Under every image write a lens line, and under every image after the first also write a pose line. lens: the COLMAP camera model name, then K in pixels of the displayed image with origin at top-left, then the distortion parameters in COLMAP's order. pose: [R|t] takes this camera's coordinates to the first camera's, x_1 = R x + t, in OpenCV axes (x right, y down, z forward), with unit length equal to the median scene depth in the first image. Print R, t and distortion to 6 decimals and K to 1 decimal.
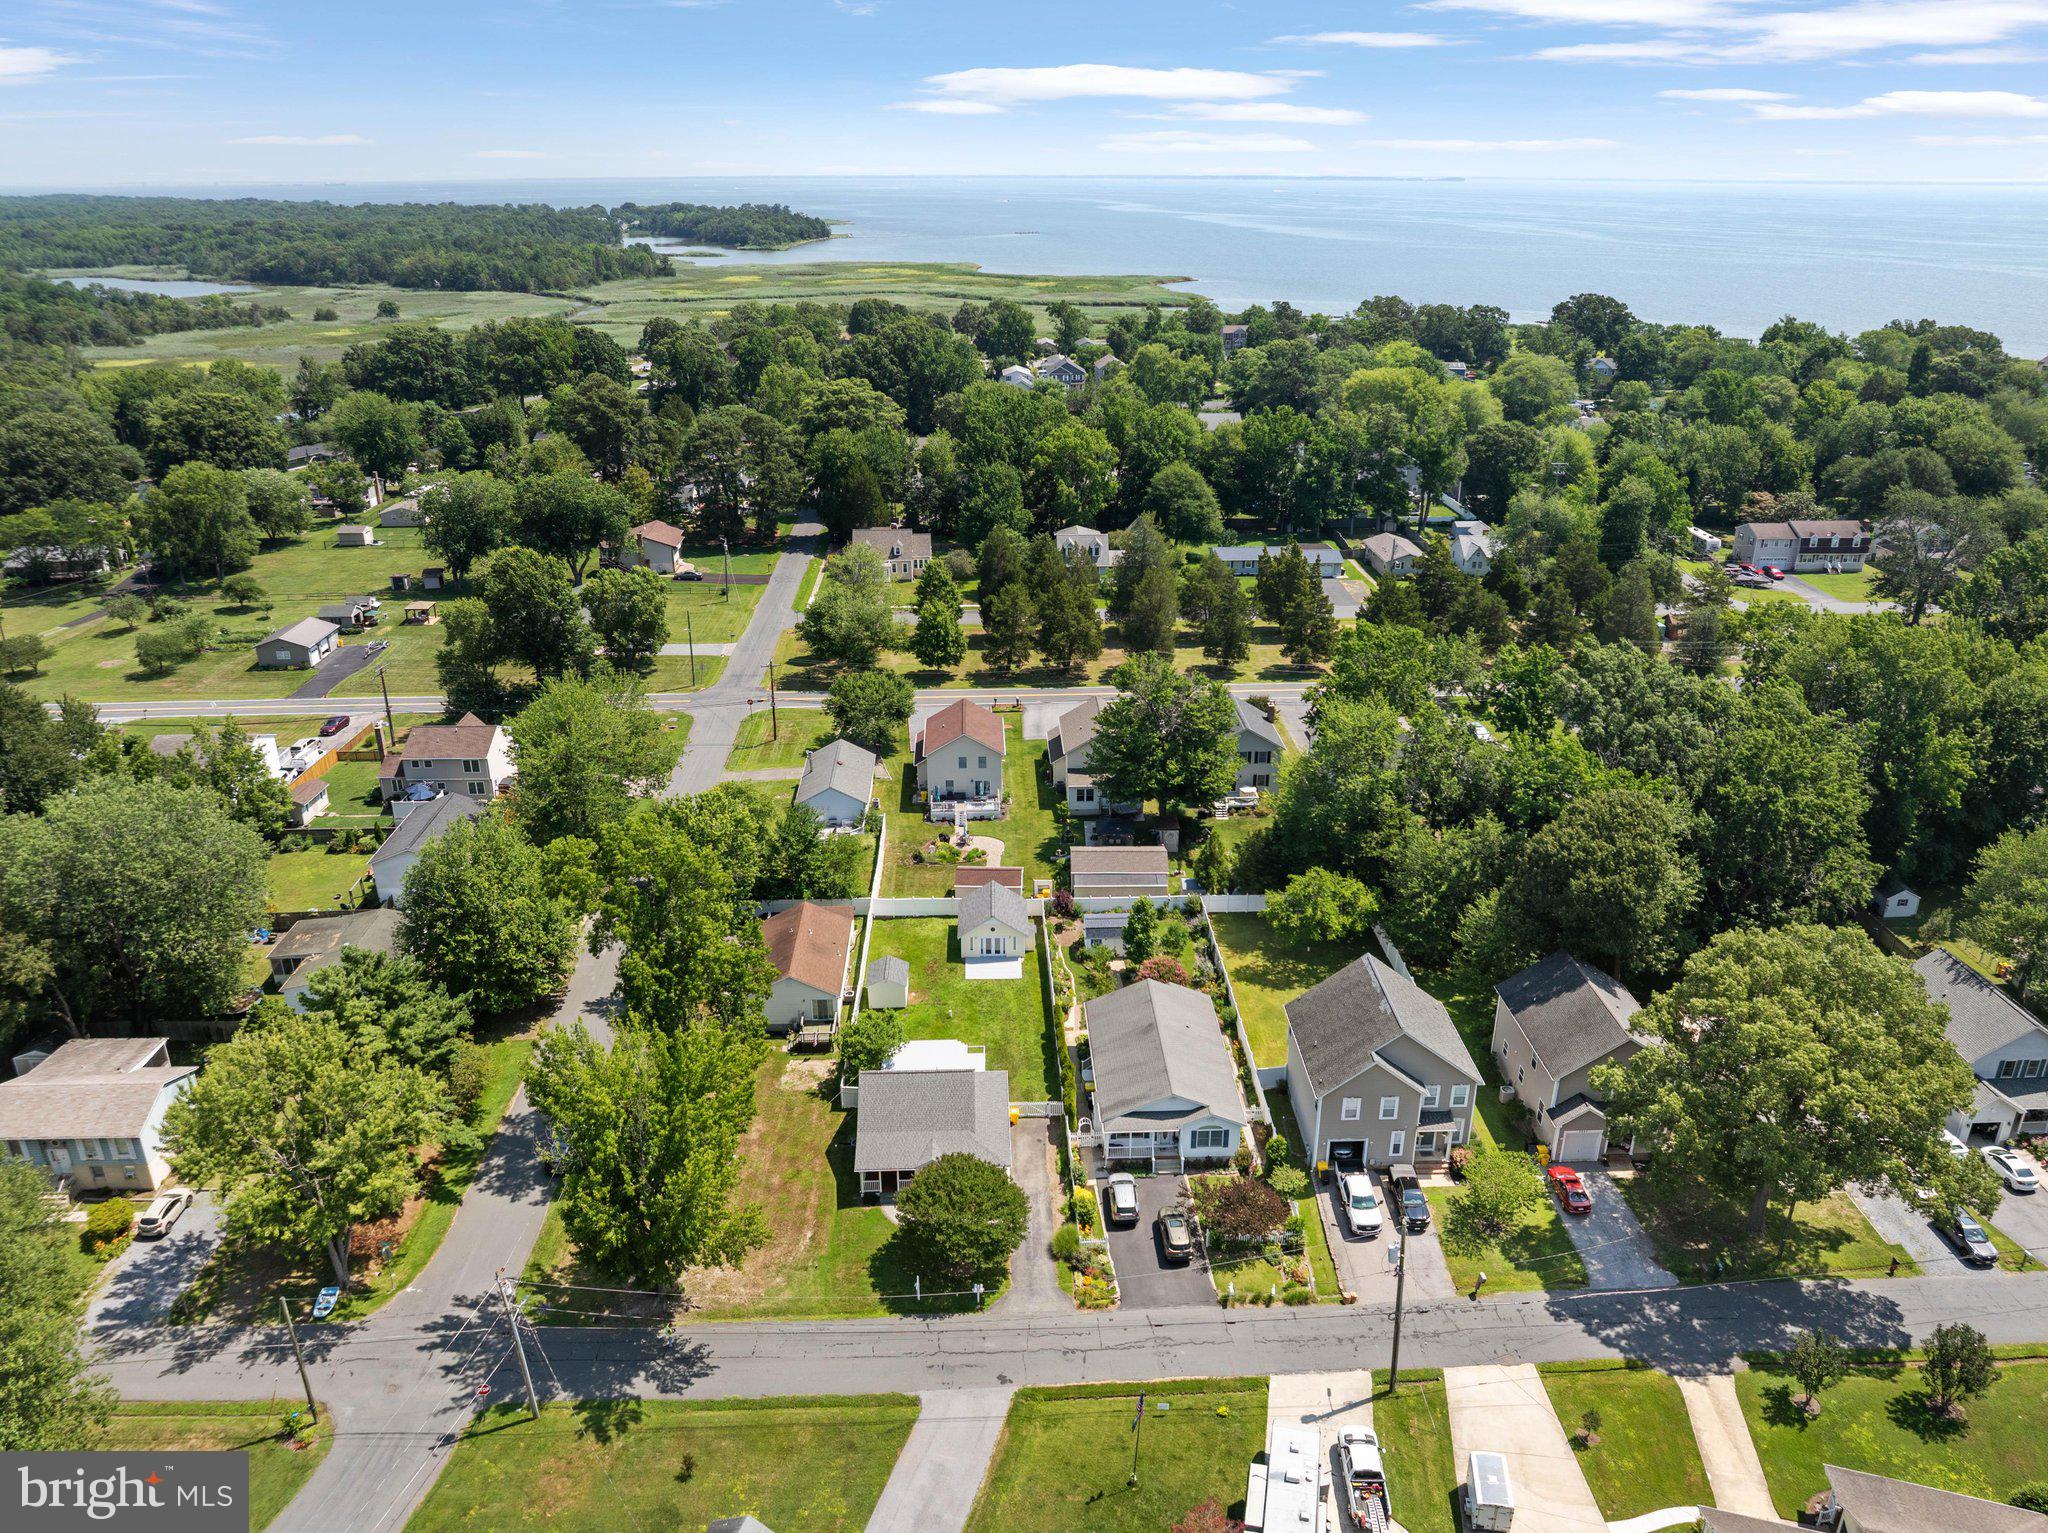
lens RADIAL K [[1435.8, 0, 1029.1], [0, 1435.8, 754.9], [0, 0, 1]] dist [-0.032297, -0.007245]
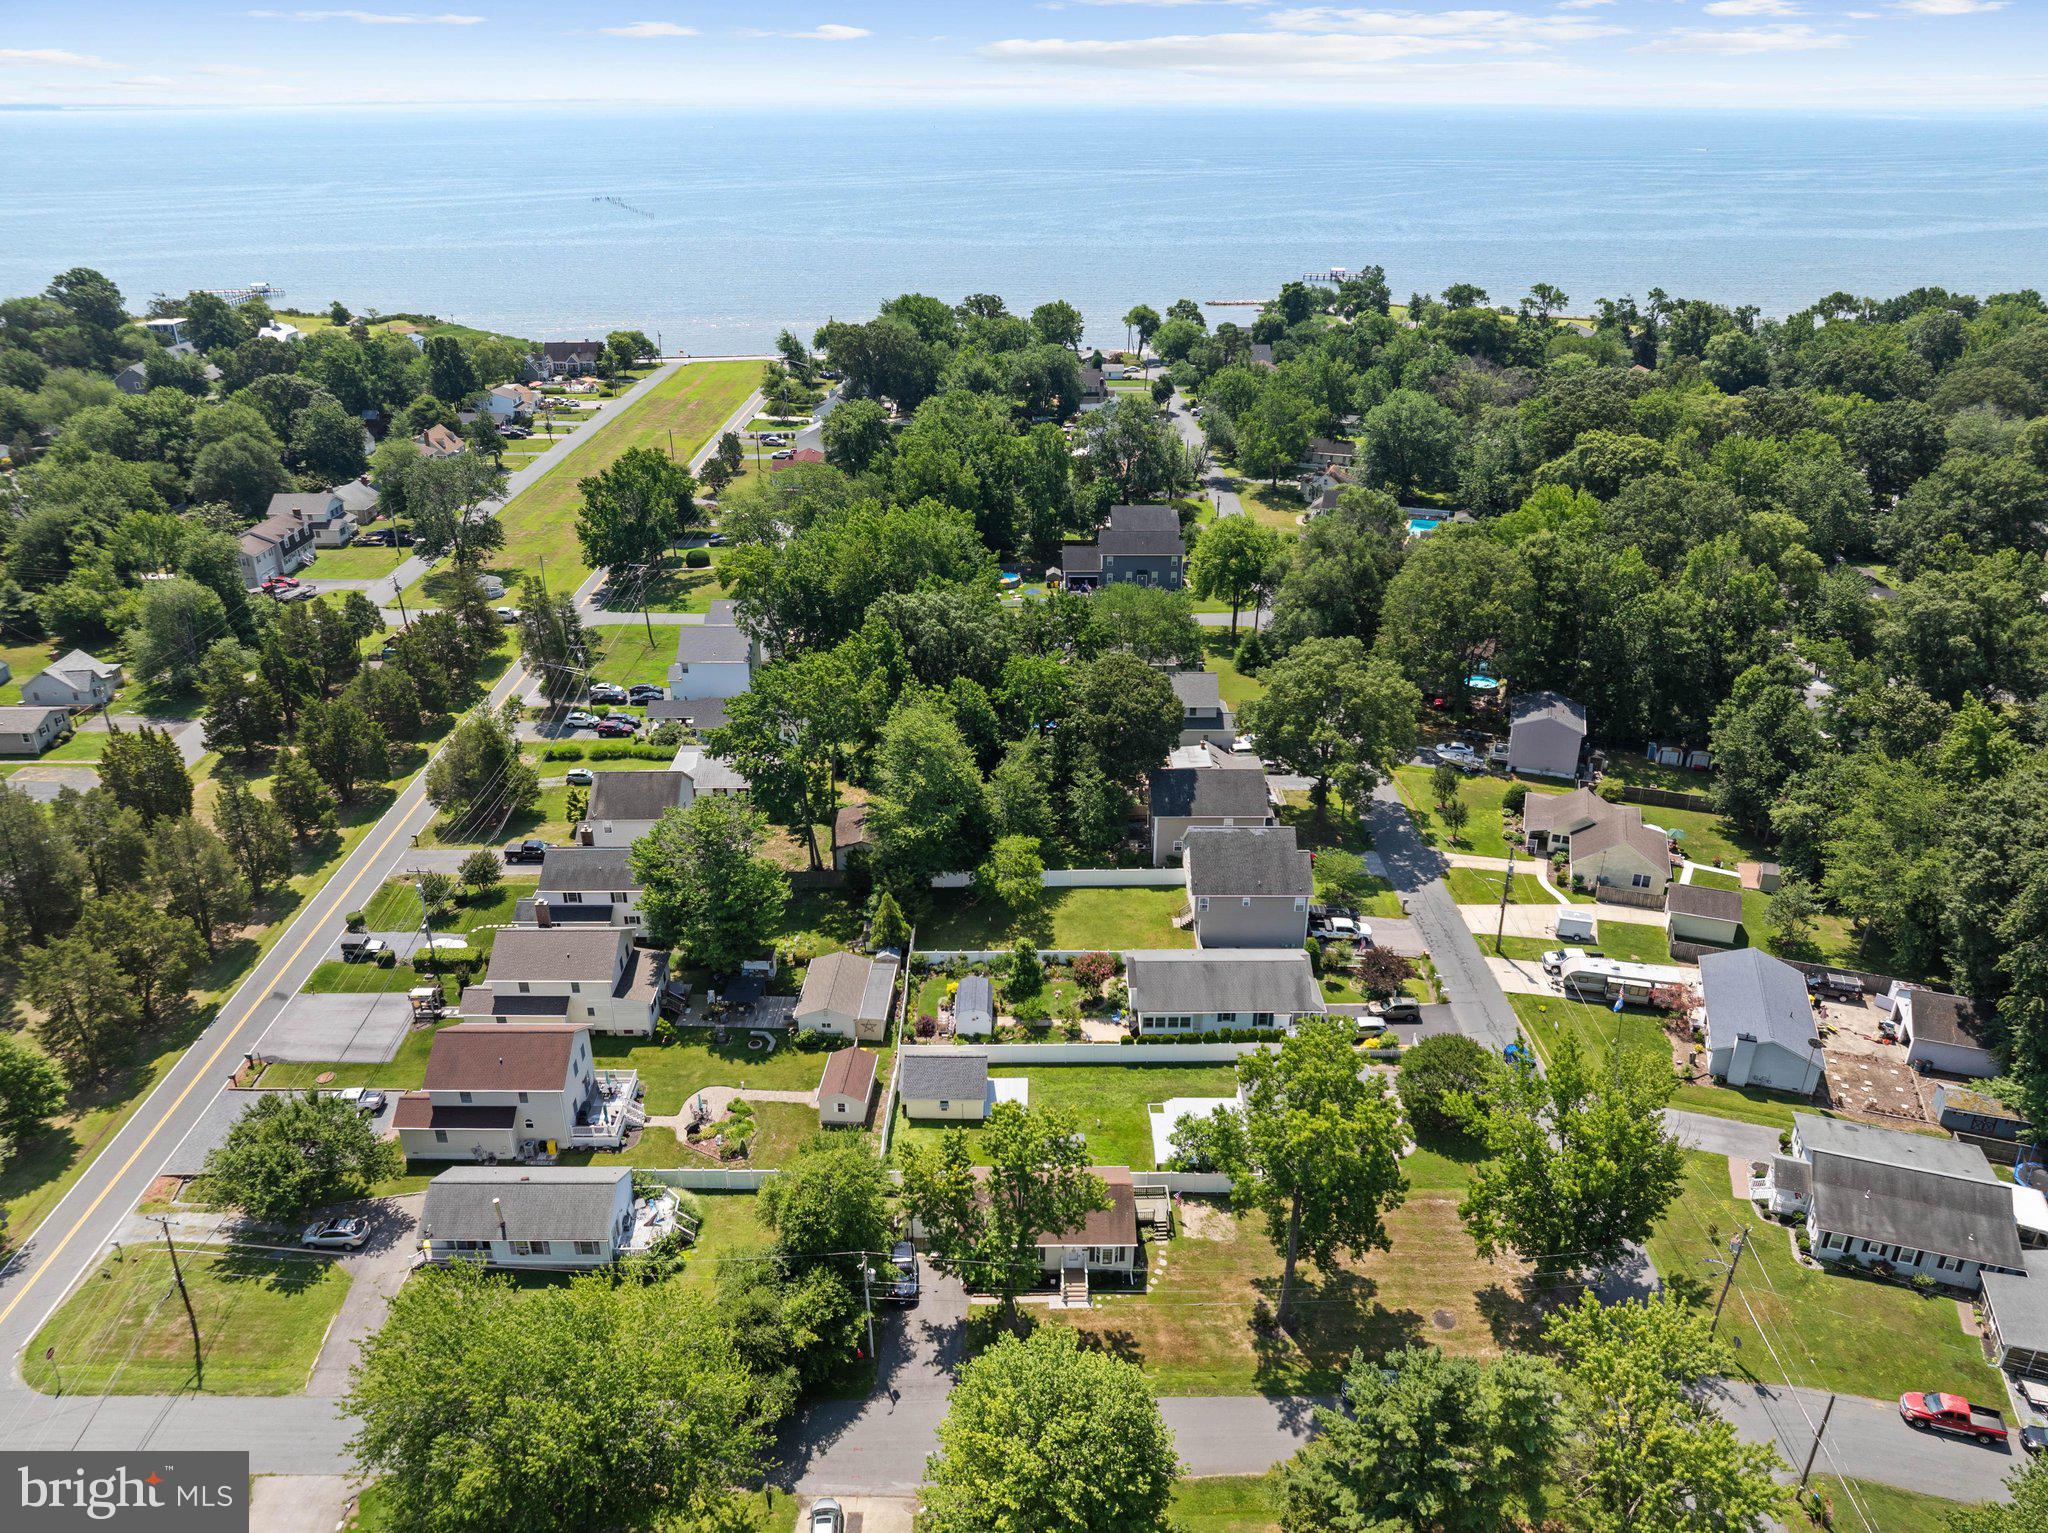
lens RADIAL K [[1435.8, 0, 1029.1], [0, 1435.8, 754.9], [0, 0, 1]] dist [-0.032297, -0.007245]
pose [[0.029445, -0.419453, 0.907299, -0.647752], [0.375588, 0.845820, 0.378842, -0.326505], [-0.926319, 0.329616, 0.182447, 0.596426]]
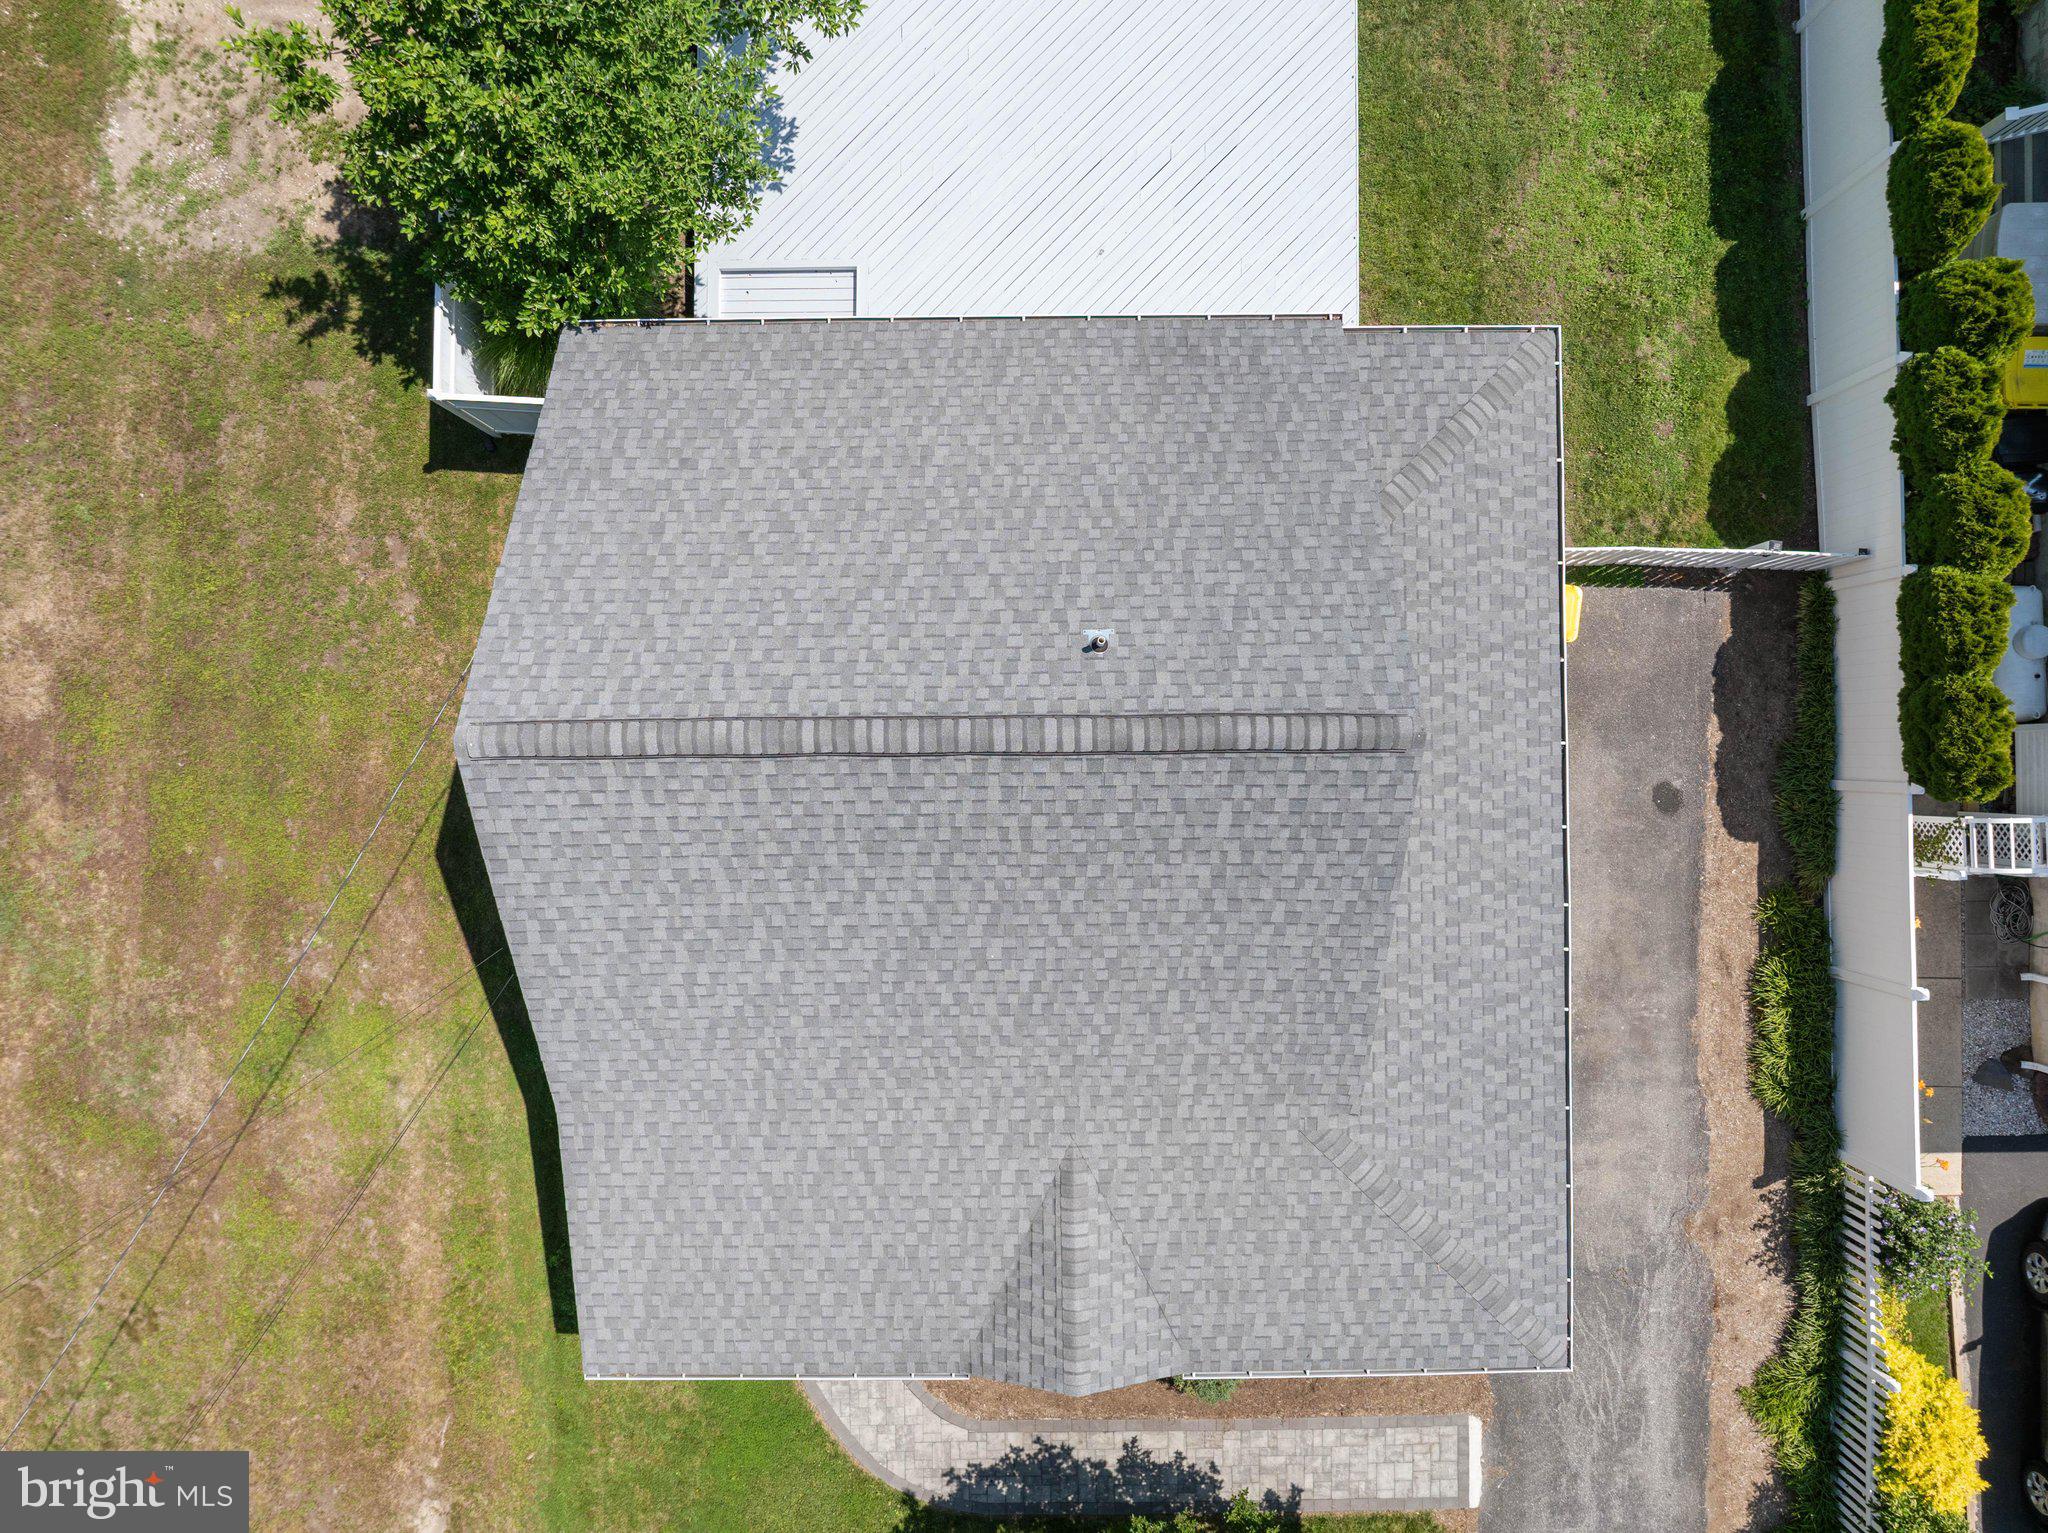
lens RADIAL K [[1435.8, 0, 1029.1], [0, 1435.8, 754.9], [0, 0, 1]] dist [-0.032297, -0.007245]
pose [[0.999627, 0.027252, -0.001930, -0.046181], [-0.008440, 0.375219, 0.926898, 0.072760], [0.025984, -0.926536, 0.375309, 0.625355]]
